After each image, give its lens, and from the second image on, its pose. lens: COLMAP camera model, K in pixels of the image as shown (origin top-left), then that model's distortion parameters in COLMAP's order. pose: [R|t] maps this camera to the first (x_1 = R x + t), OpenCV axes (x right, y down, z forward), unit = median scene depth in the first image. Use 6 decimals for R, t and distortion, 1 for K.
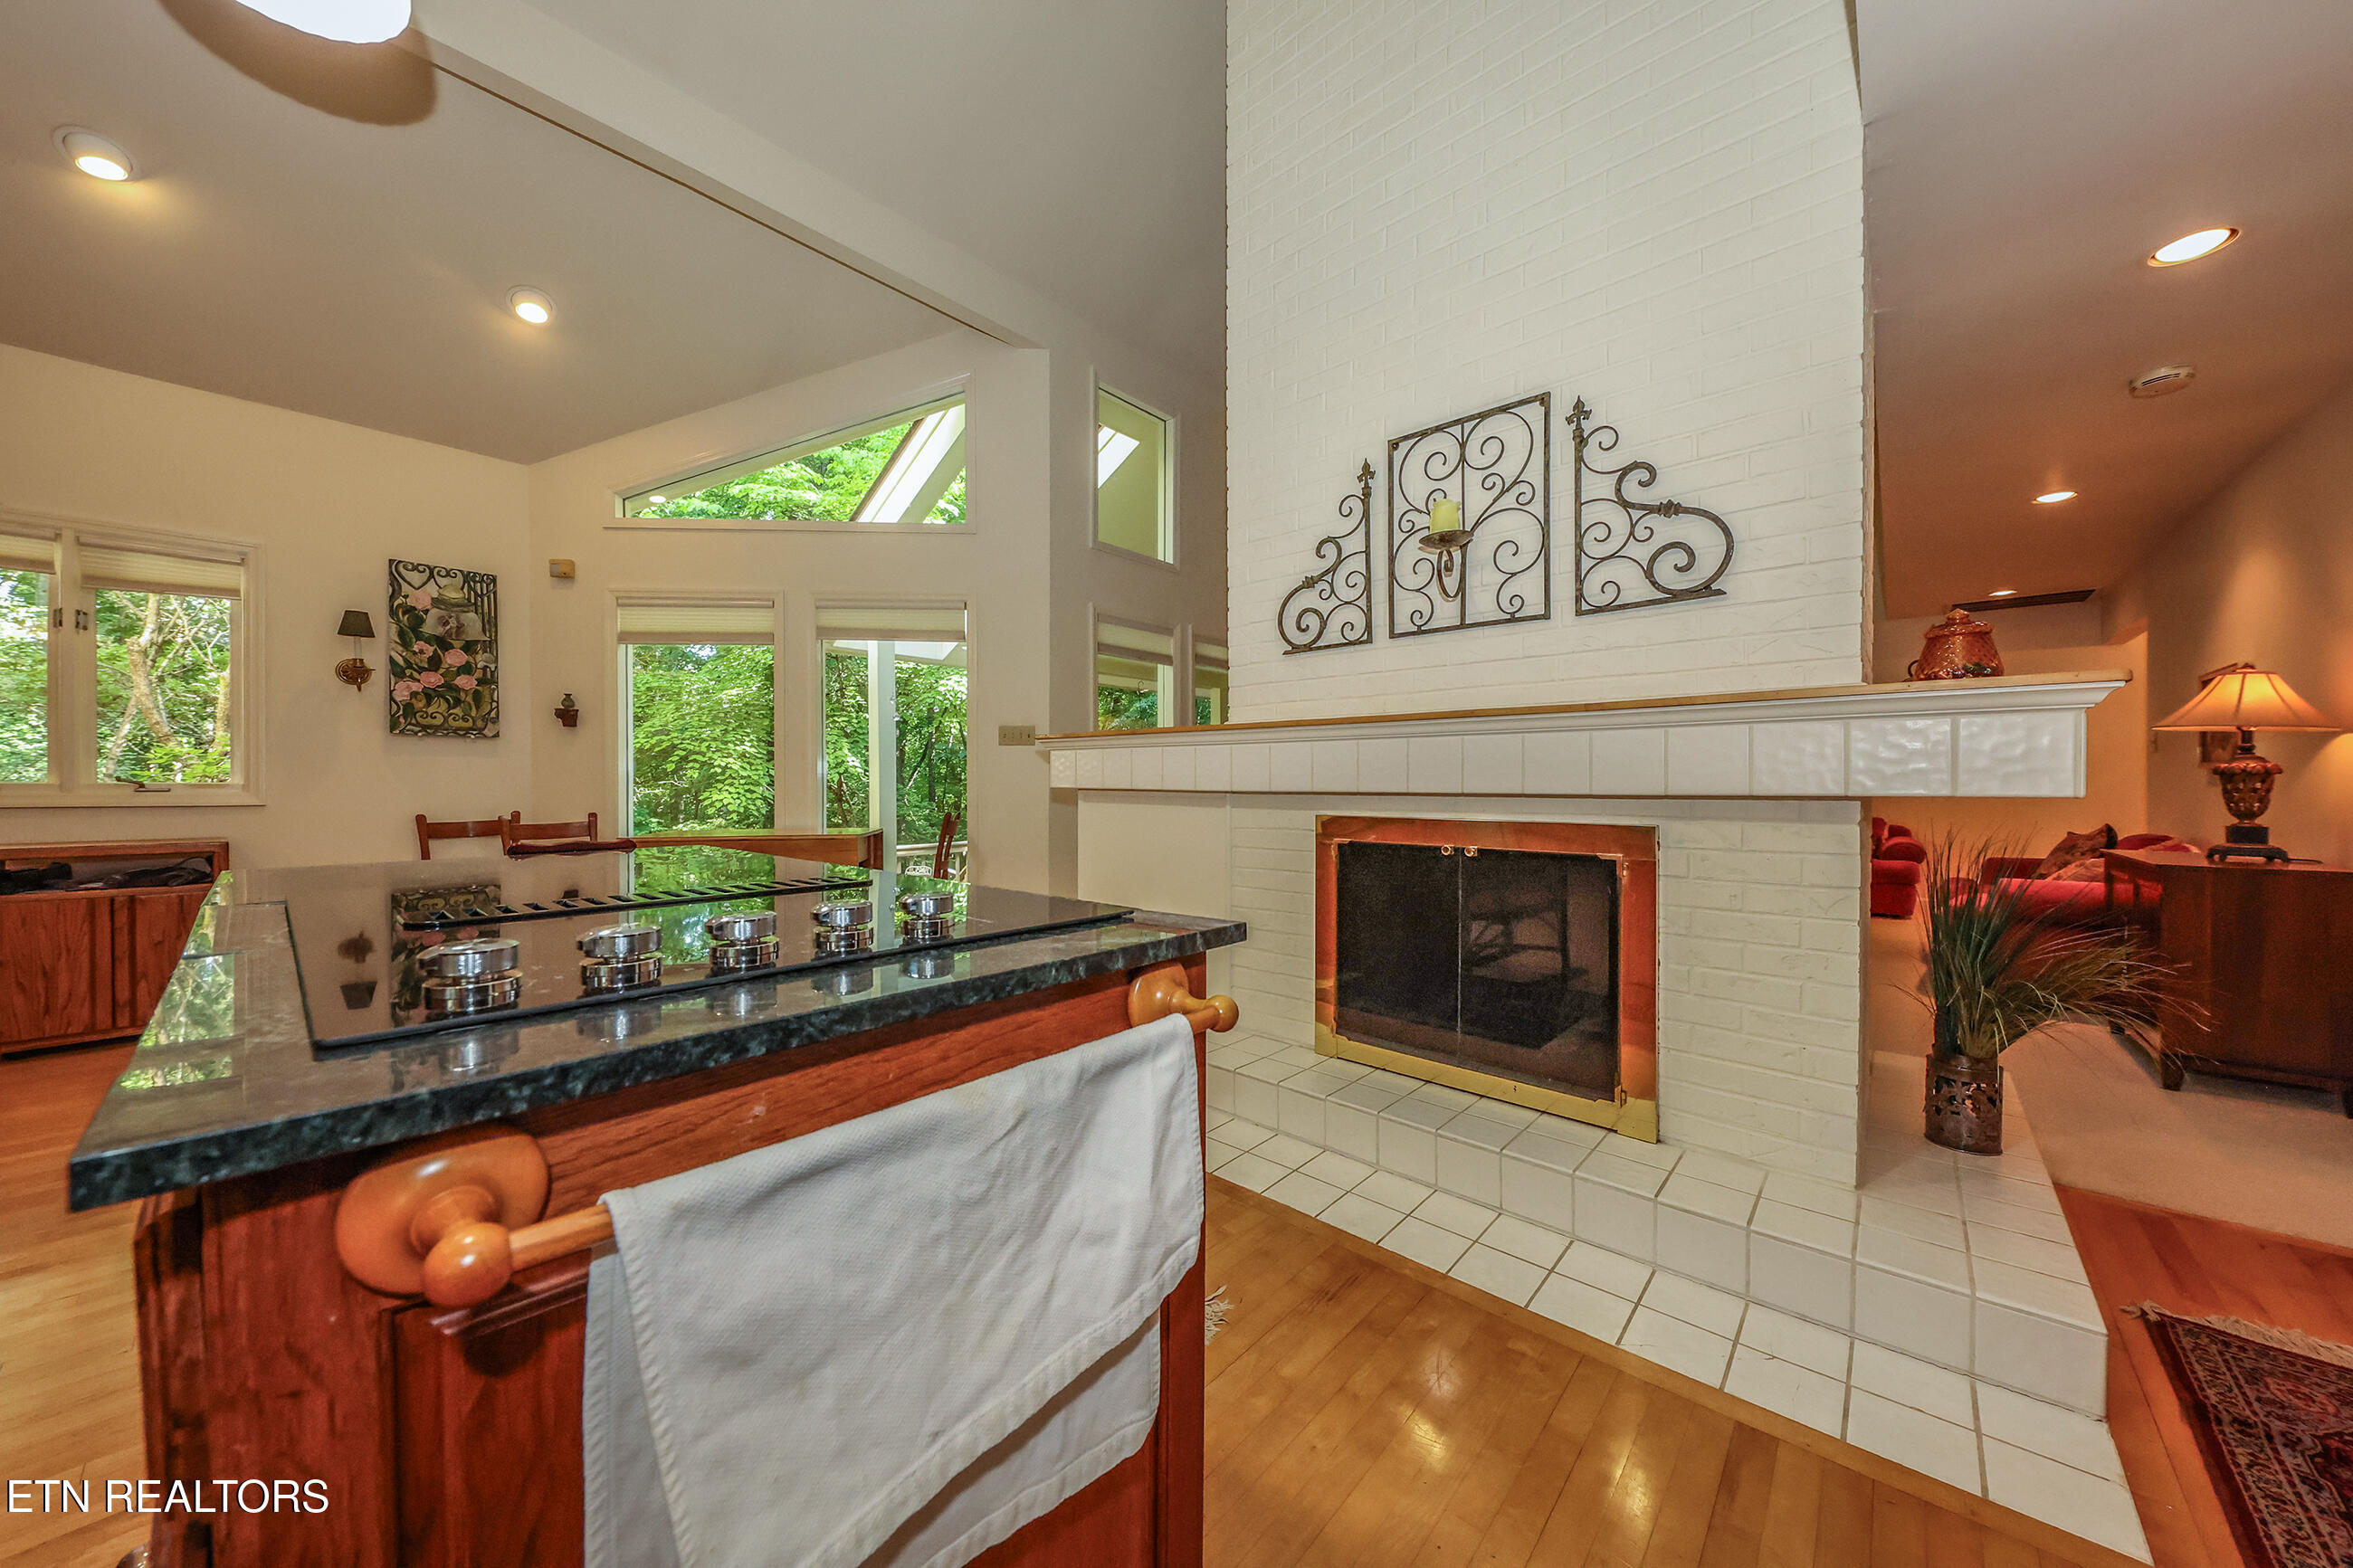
lens RADIAL K [[806.6, 0, 1175.3], [0, 806.6, 787.2], [0, 0, 1]] dist [0.013570, -0.005778]
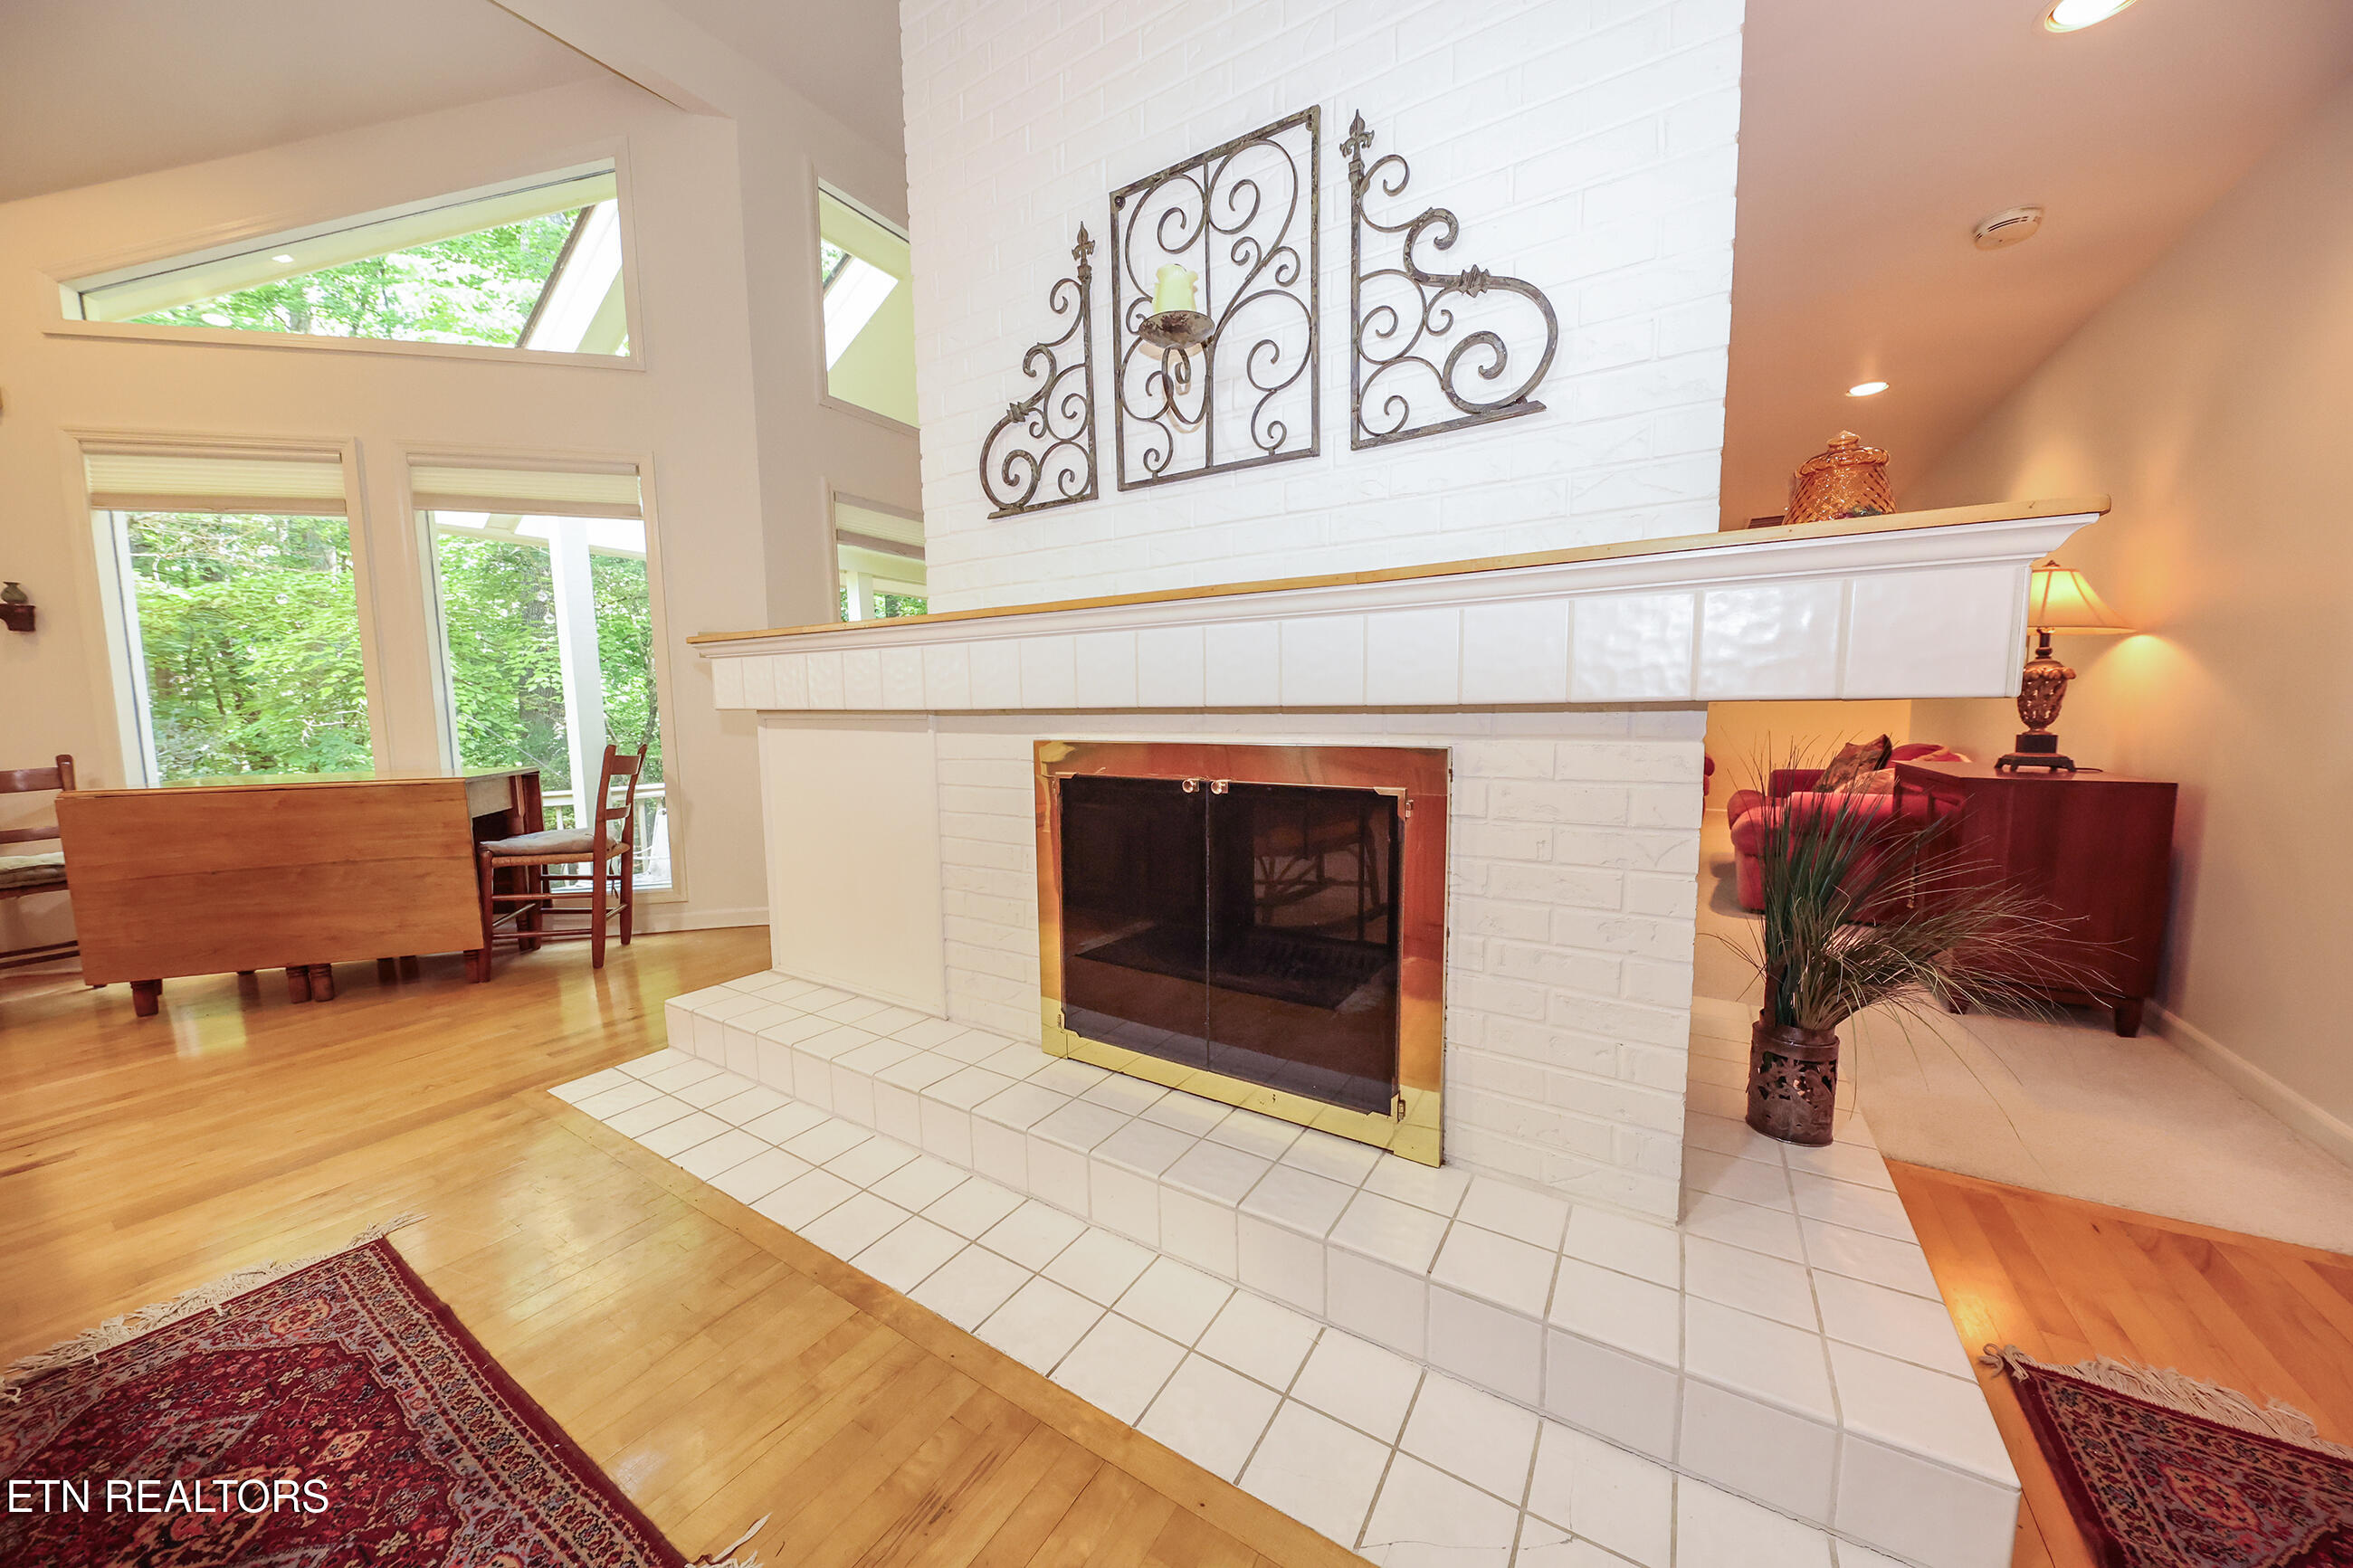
lens RADIAL K [[806.6, 0, 1175.3], [0, 806.6, 787.2], [0, 0, 1]] dist [0.013570, -0.005778]
pose [[0.985407, -0.027393, 0.167996, 0.211292], [0.011832, 0.995601, 0.092939, 0.011801], [-0.169803, -0.089596, 0.981397, 0.301718]]
